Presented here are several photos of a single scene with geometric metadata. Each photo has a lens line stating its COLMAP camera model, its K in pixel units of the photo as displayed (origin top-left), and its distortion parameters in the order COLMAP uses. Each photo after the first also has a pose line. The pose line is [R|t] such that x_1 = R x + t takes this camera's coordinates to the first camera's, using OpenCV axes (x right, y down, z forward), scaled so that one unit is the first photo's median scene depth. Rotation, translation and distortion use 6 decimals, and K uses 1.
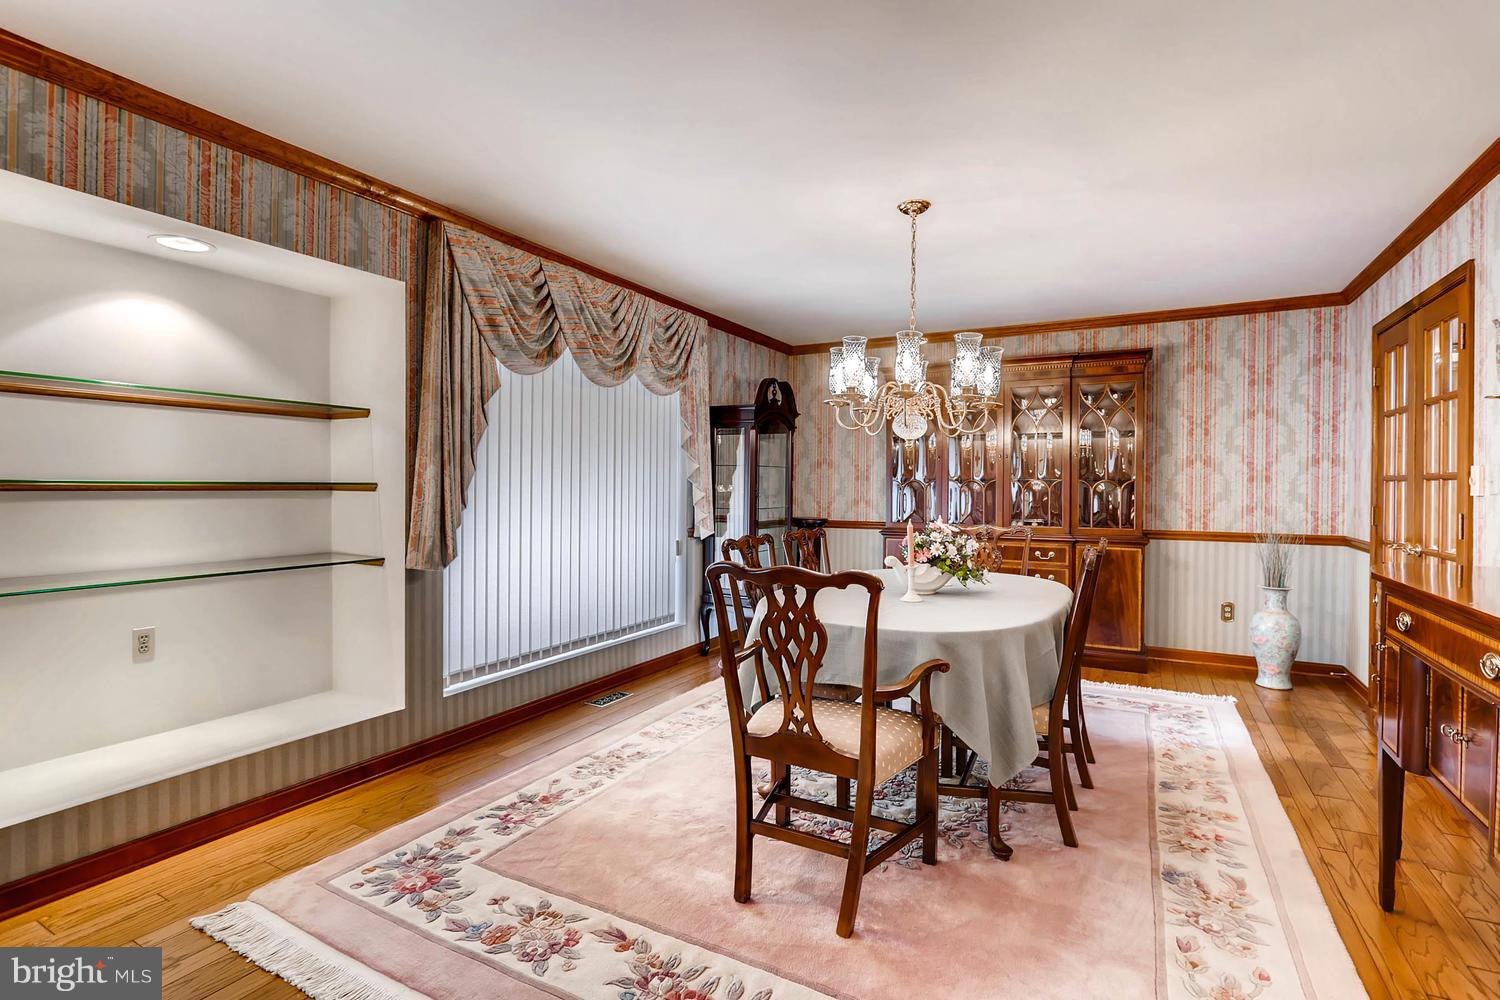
lens RADIAL K [[720.0, 0, 743.7], [0, 720.0, 484.3], [0, 0, 1]] dist [0.000208, 0.000062]
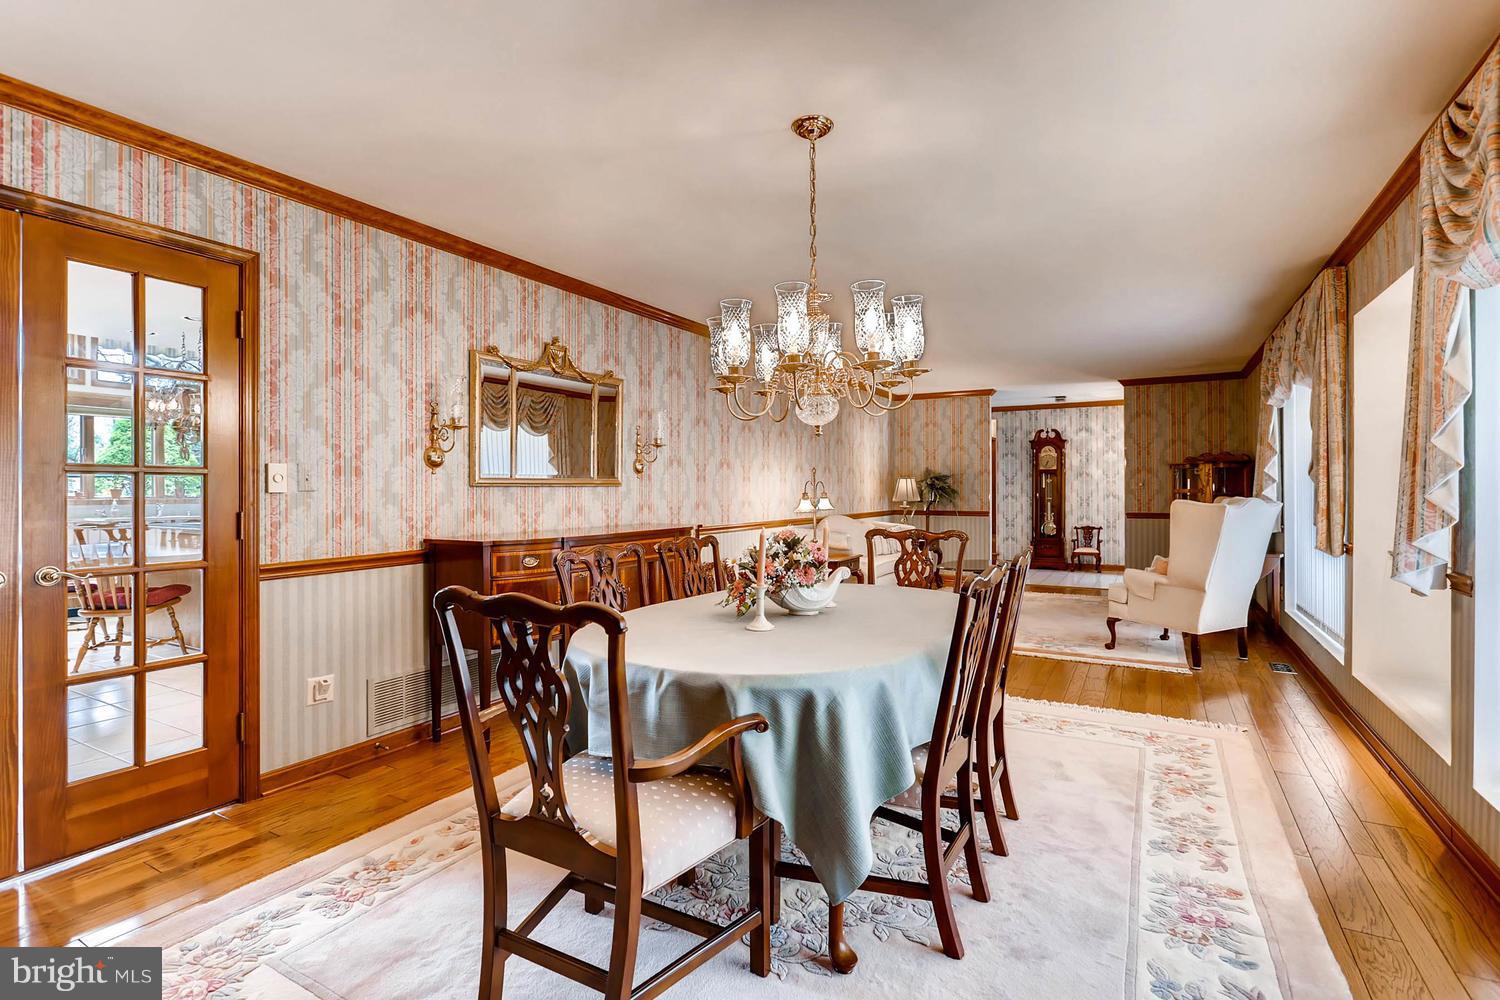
lens RADIAL K [[710.3, 0, 750.0], [0, 710.3, 500.0], [0, 0, 1]] dist [0.001610, 0.000237]
pose [[-0.999820, -0.004823, 0.018361, 0.313185], [-0.004763, 0.999983, 0.003340, 0.018279], [-0.018377, 0.003252, -0.999826, 1.933041]]
